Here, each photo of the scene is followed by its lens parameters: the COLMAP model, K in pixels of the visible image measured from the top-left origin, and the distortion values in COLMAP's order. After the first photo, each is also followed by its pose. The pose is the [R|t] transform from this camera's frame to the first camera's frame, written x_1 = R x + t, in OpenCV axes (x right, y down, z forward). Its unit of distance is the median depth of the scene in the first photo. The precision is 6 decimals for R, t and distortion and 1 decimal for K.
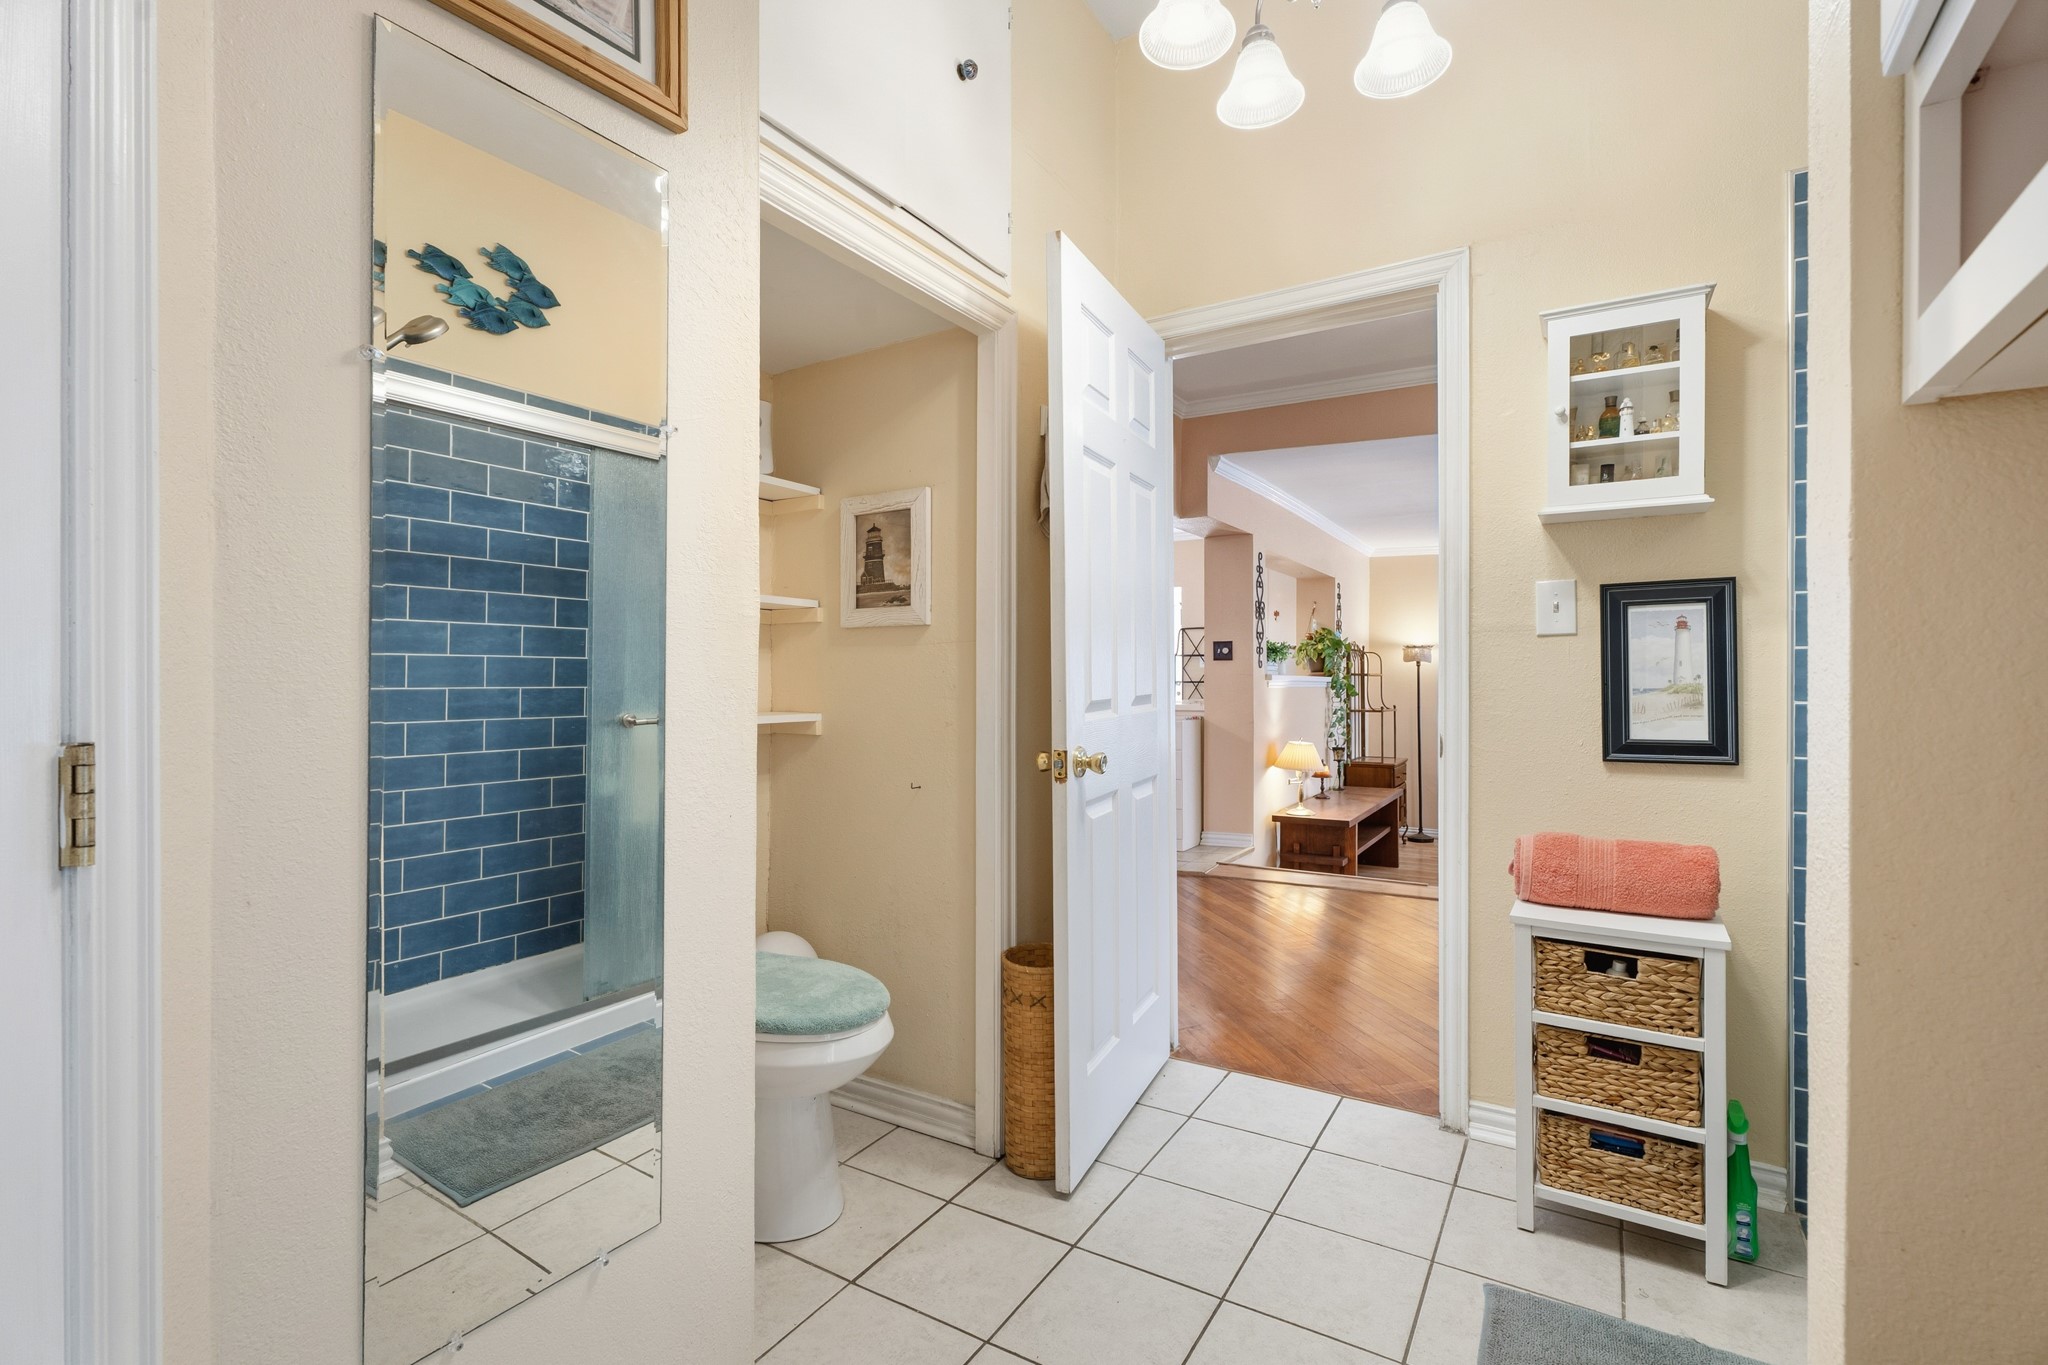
lens RADIAL K [[925.6, 0, 982.1], [0, 925.6, 693.6], [0, 0, 1]] dist [0.006683, -0.002362]
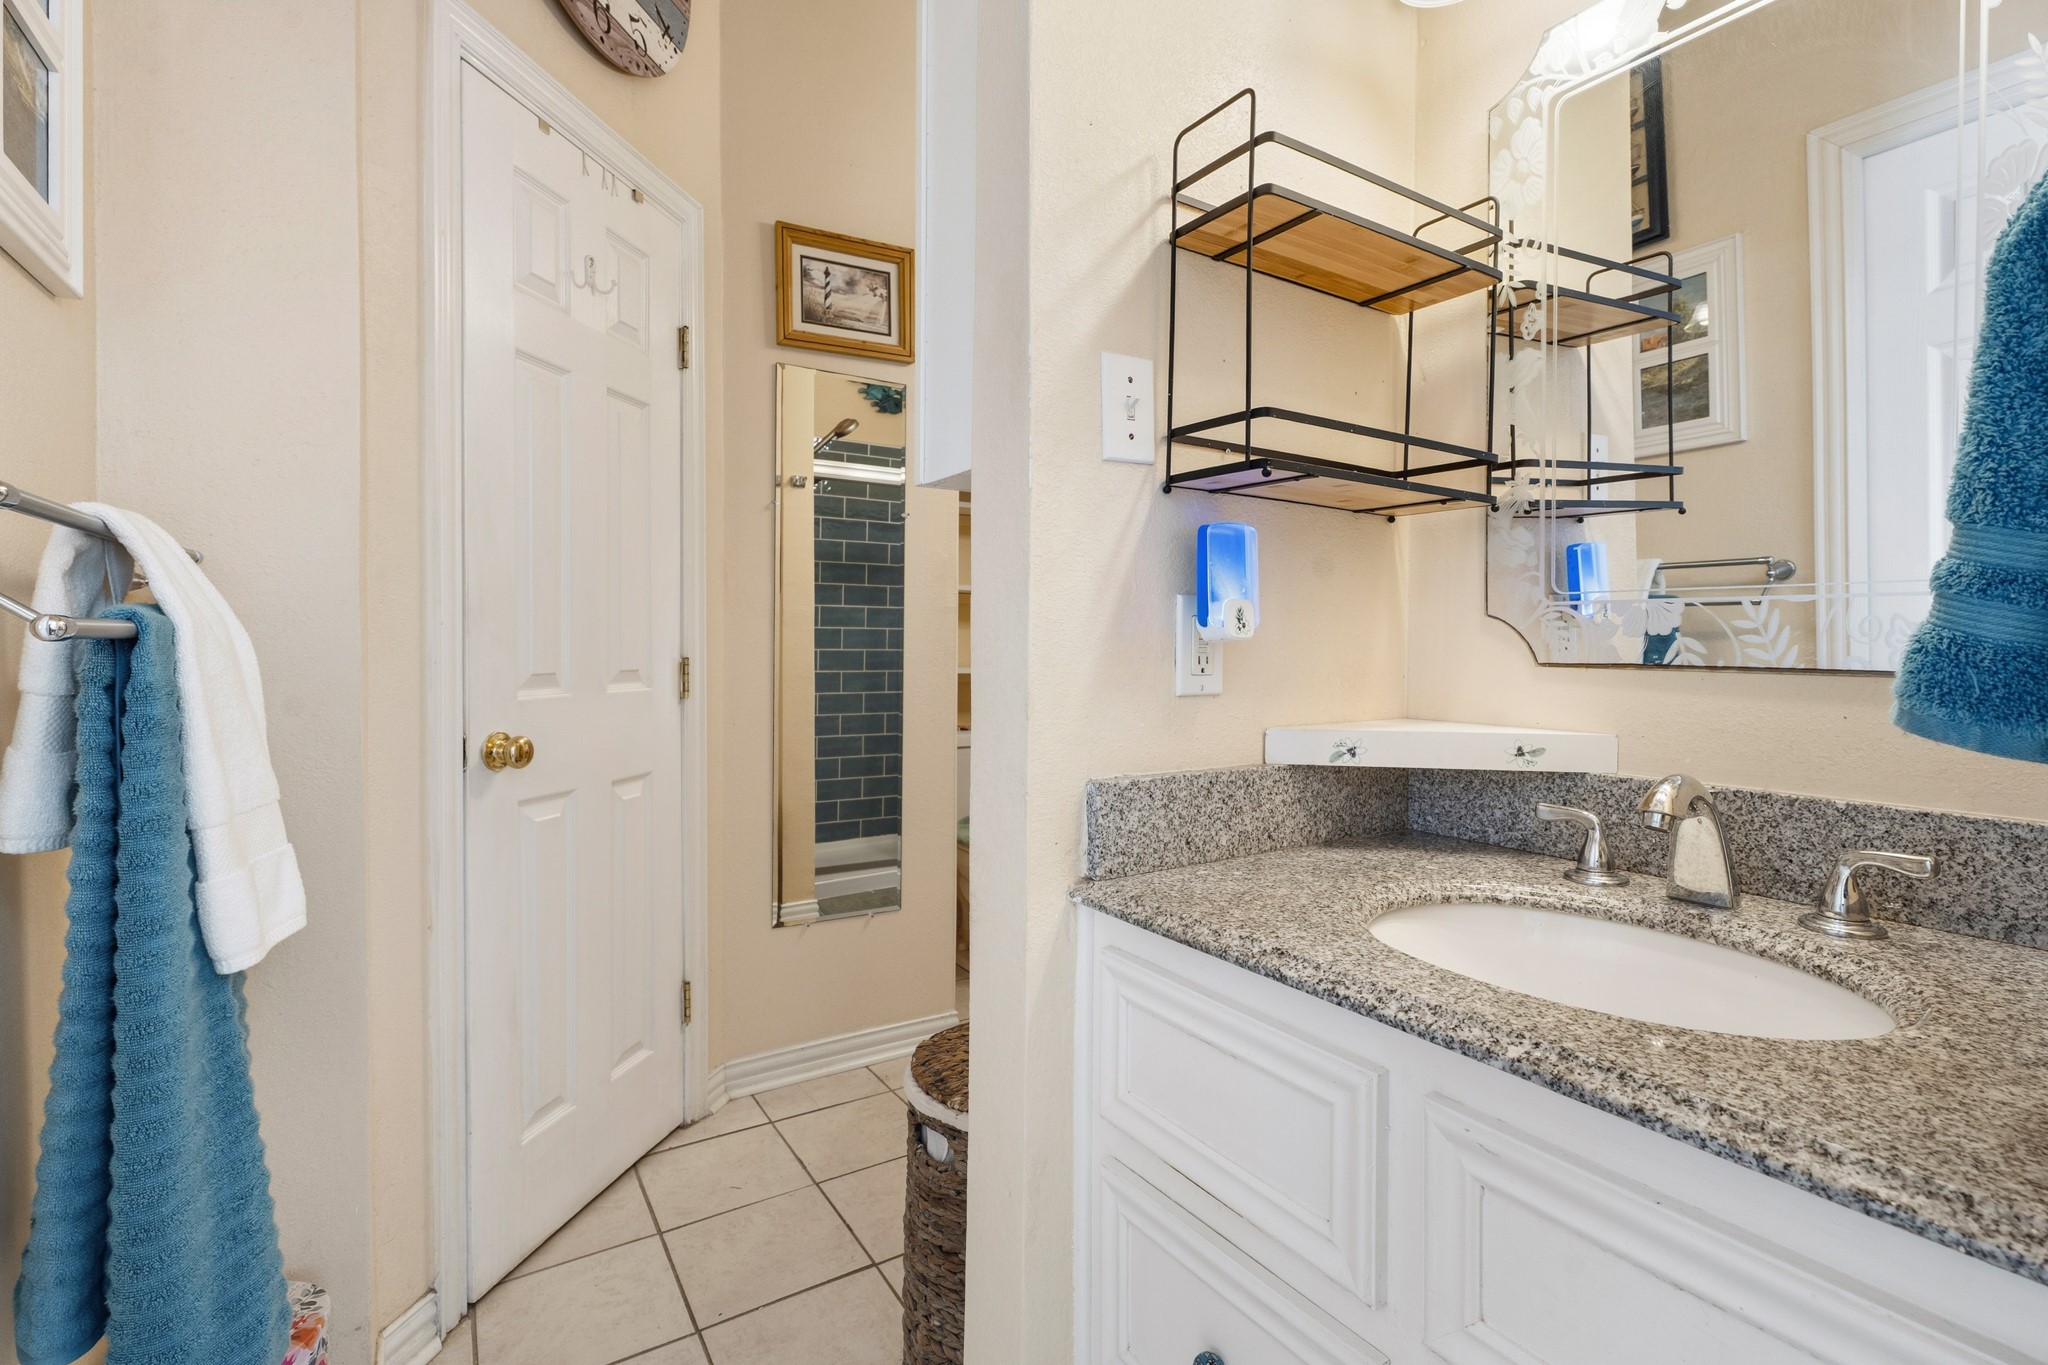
lens RADIAL K [[925.6, 0, 1011.1], [0, 925.6, 667.2], [0, 0, 1]] dist [0.006683, -0.002362]
pose [[0.908384, 0.001951, -0.418132, 0.346944], [-0.000983, 0.999996, 0.002531, 0.023380], [0.418135, -0.001888, 0.908383, -0.358939]]
